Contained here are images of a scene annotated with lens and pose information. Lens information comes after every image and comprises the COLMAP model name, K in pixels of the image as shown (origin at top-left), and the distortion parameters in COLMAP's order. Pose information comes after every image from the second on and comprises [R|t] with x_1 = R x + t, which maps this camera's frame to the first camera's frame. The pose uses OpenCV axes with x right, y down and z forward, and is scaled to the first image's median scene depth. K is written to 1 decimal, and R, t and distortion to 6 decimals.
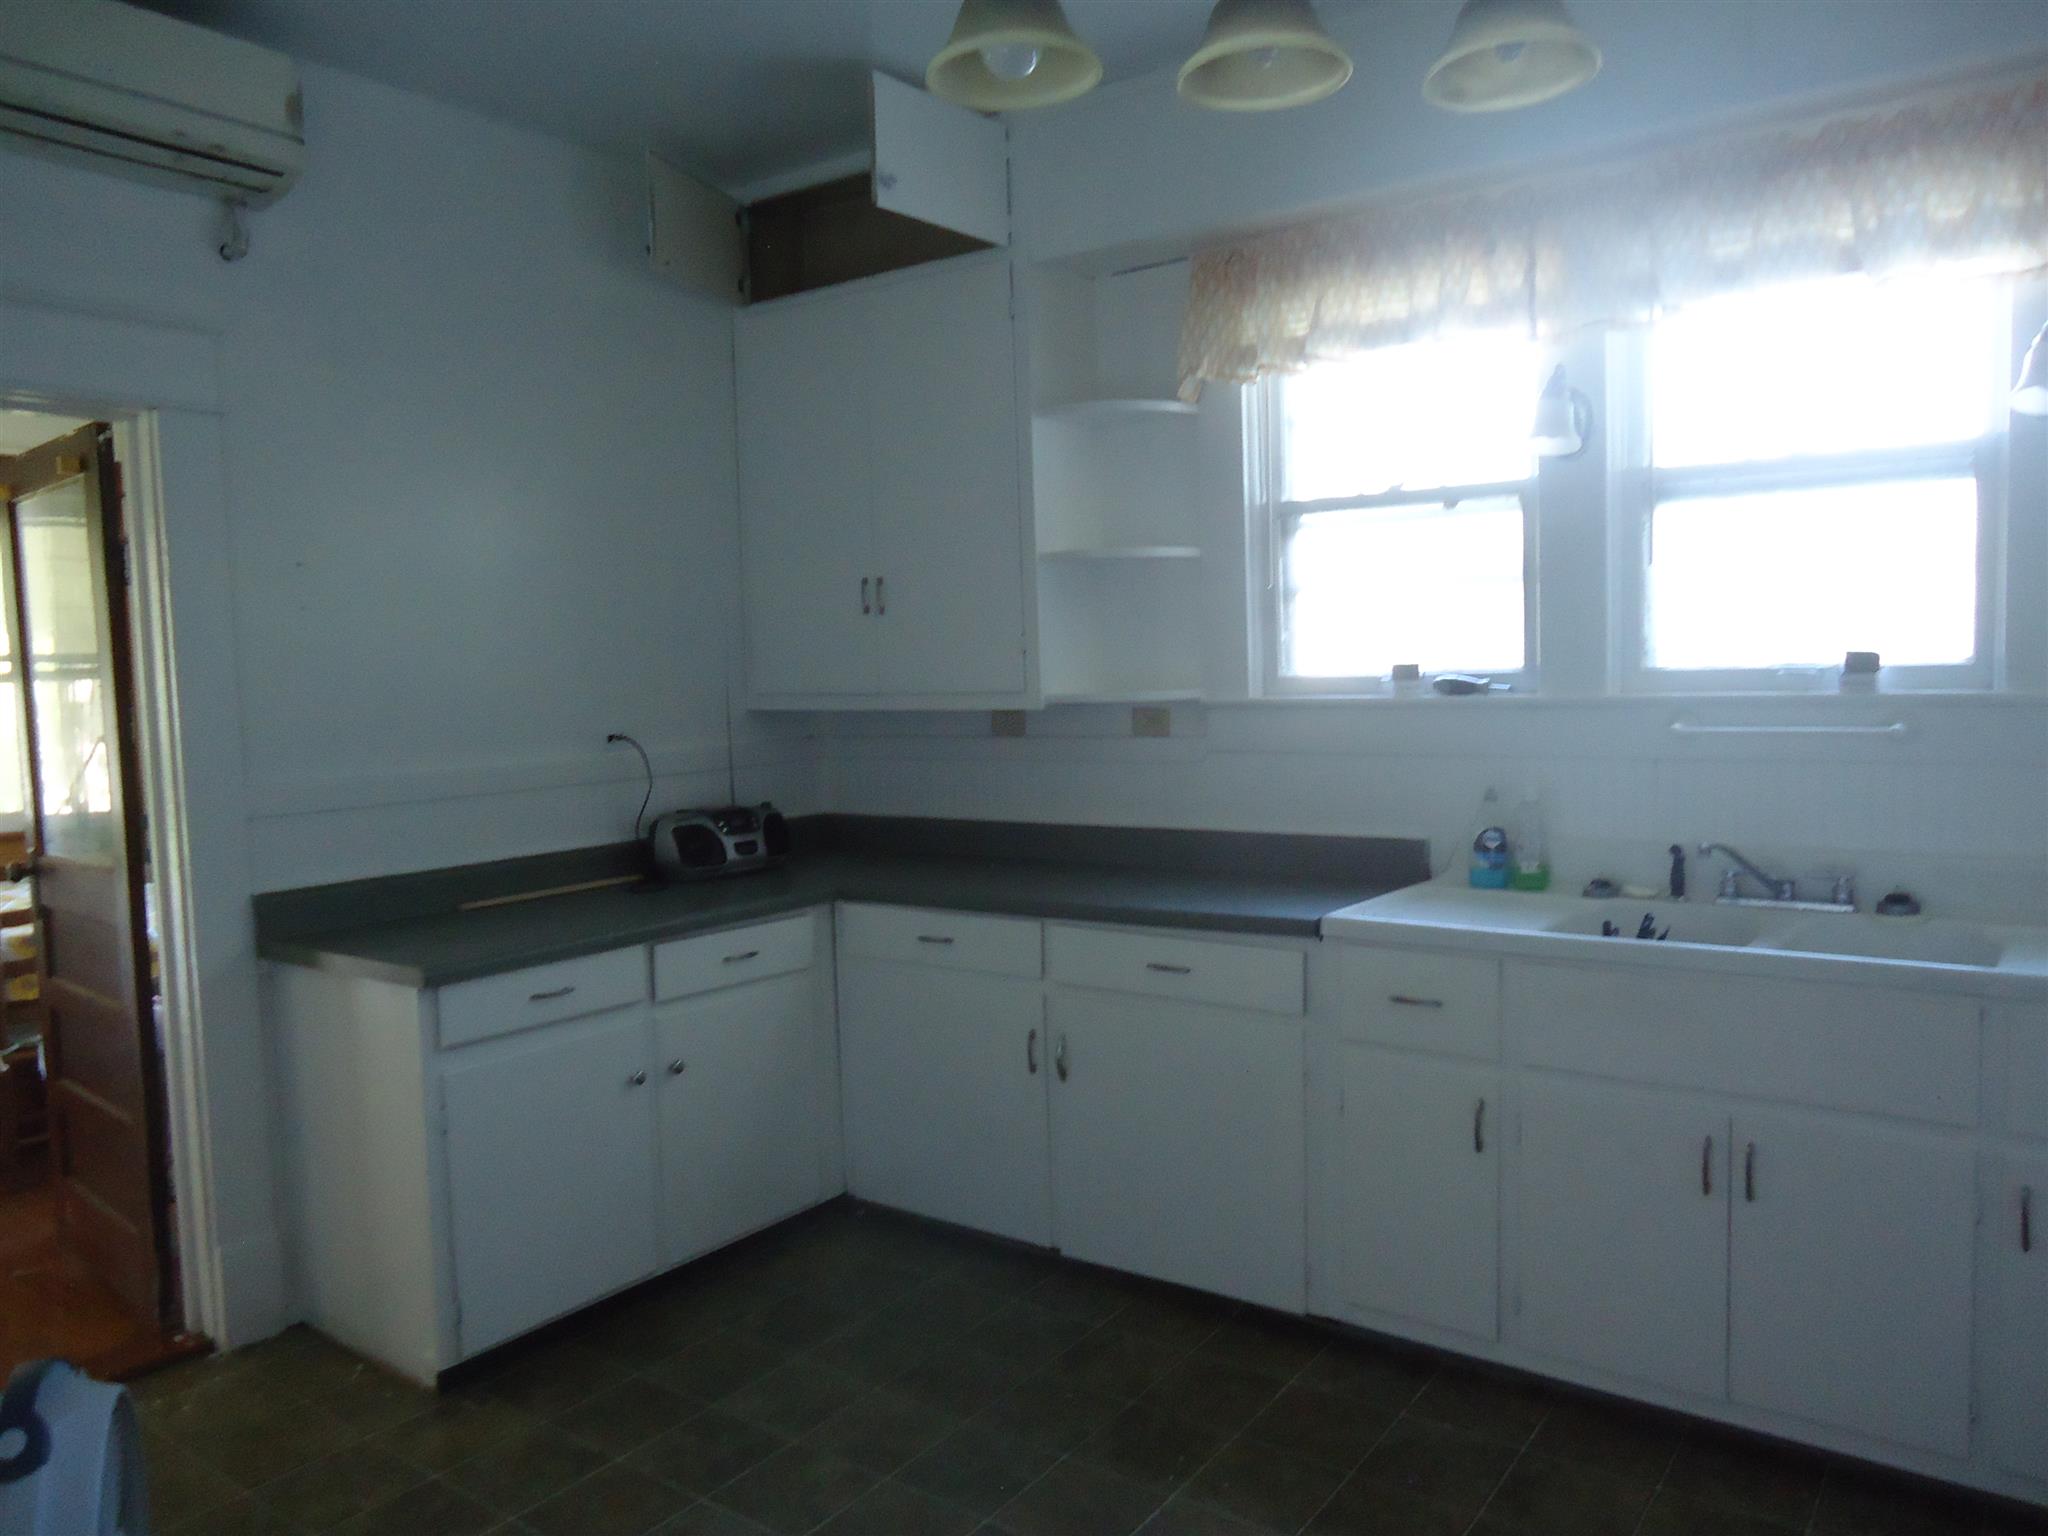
lens RADIAL K [[1642.6, 0, 1024.0], [0, 1642.6, 768.0], [0, 0, 1]] dist [0.058210, -0.001283]
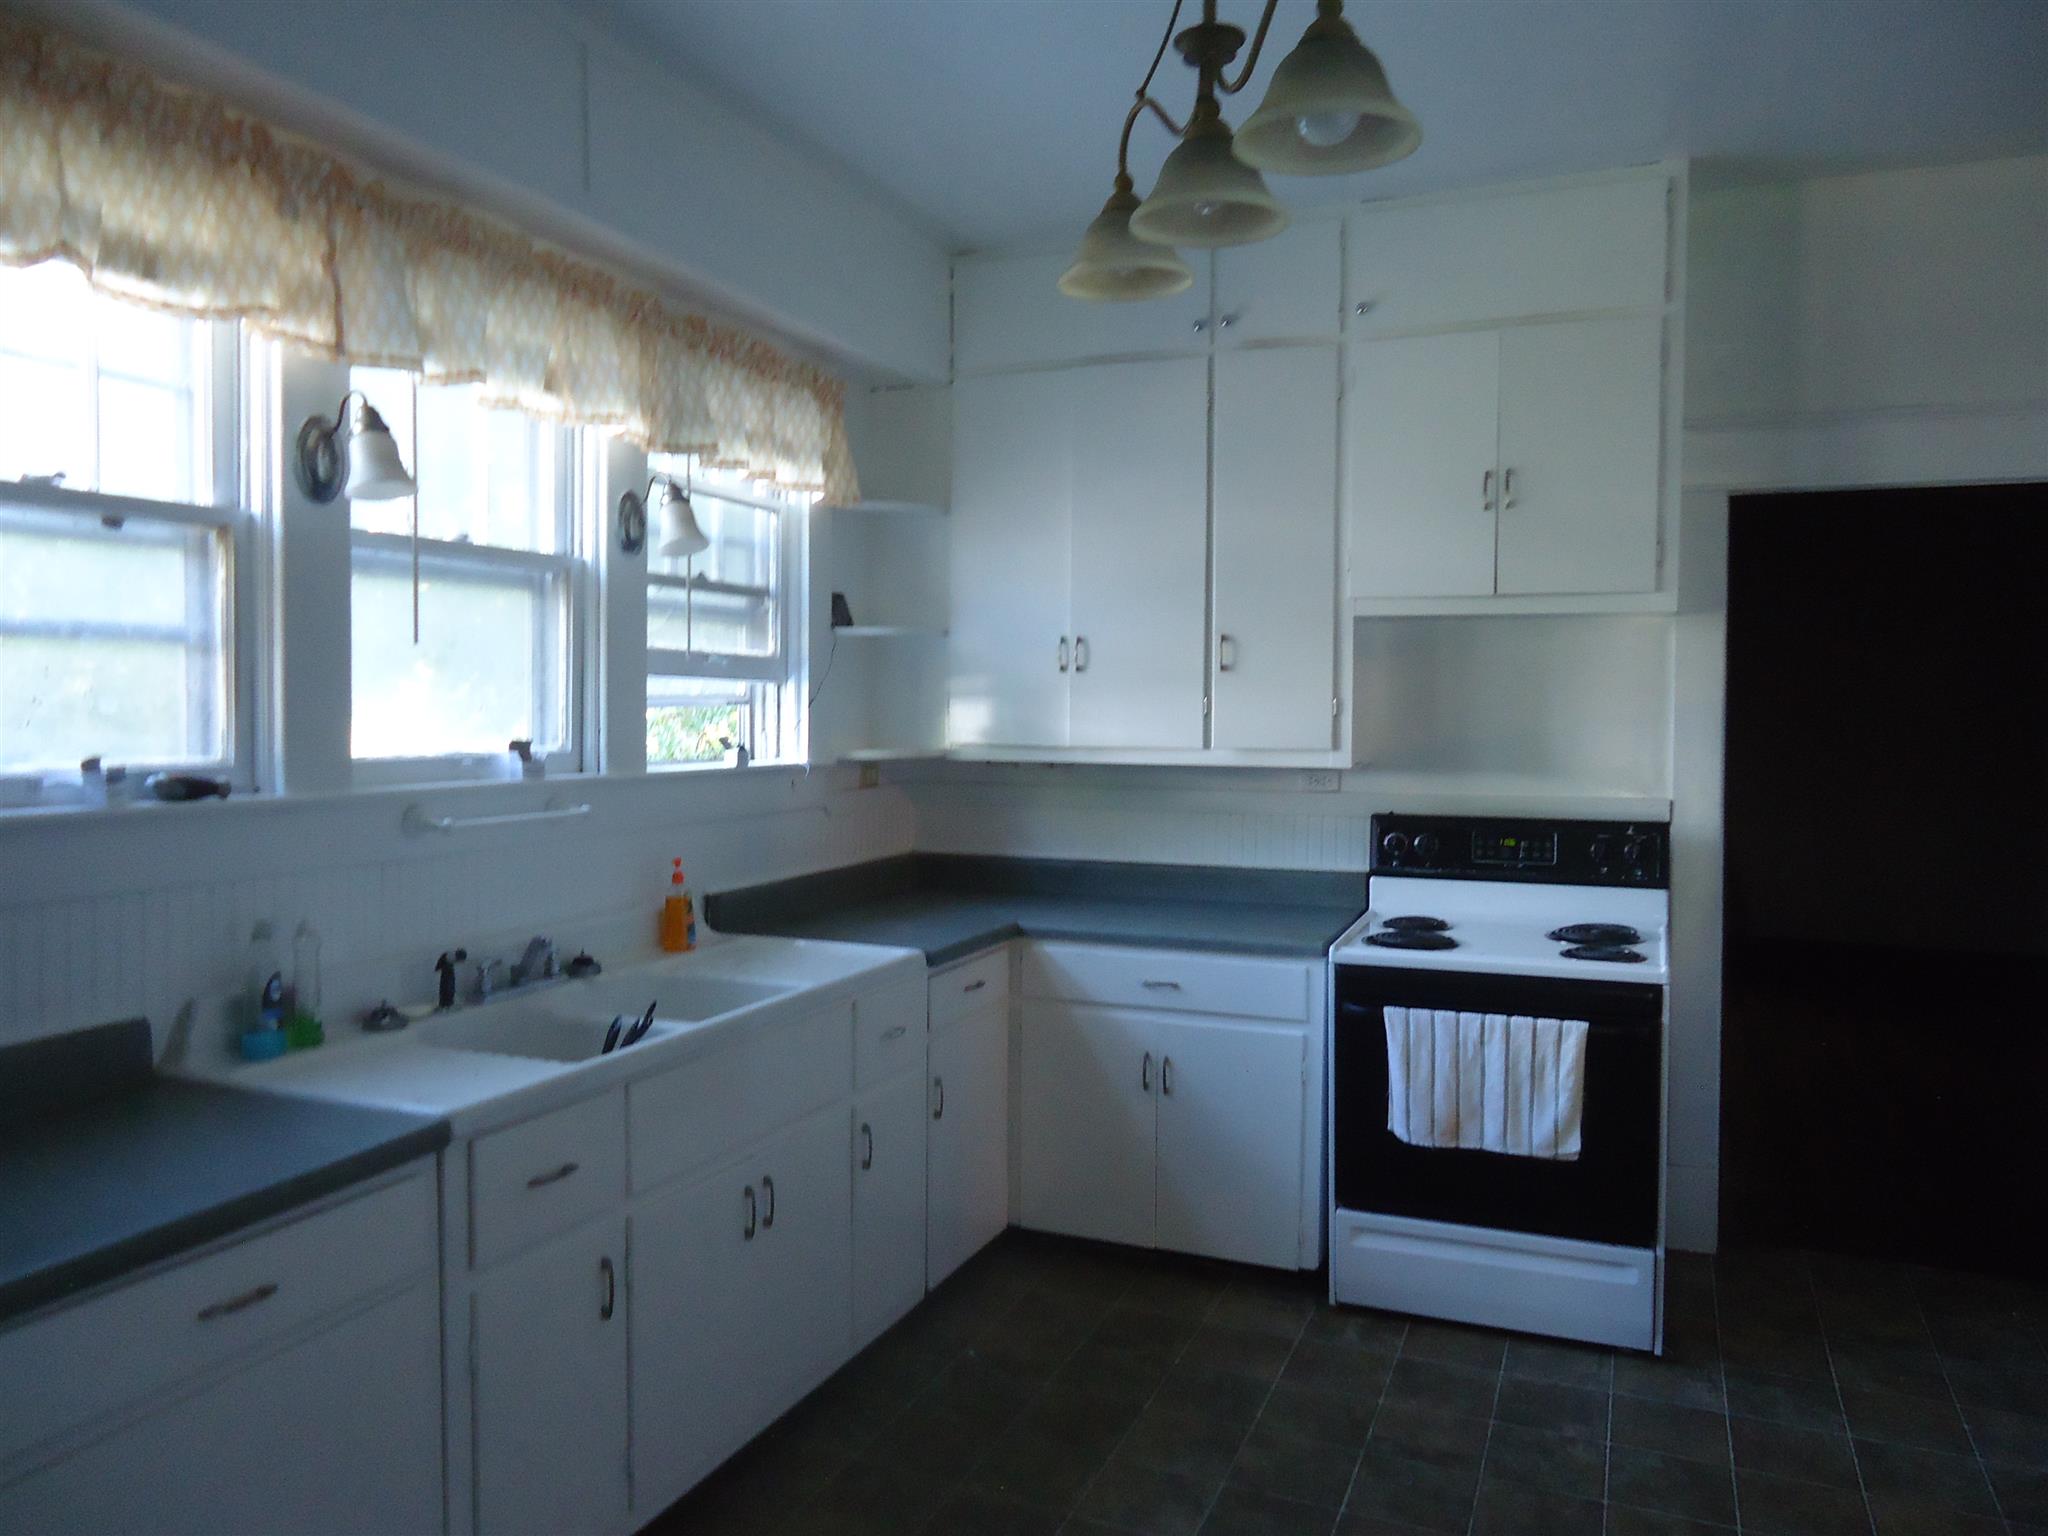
lens RADIAL K [[1642.6, 0, 1024.0], [0, 1642.6, 768.0], [0, 0, 1]] dist [0.058210, -0.001283]
pose [[-0.281437, -0.015496, 0.959455, -0.528210], [0.064518, 0.997301, 0.035033, -0.061150], [-0.957408, 0.071761, -0.279678, 0.879651]]
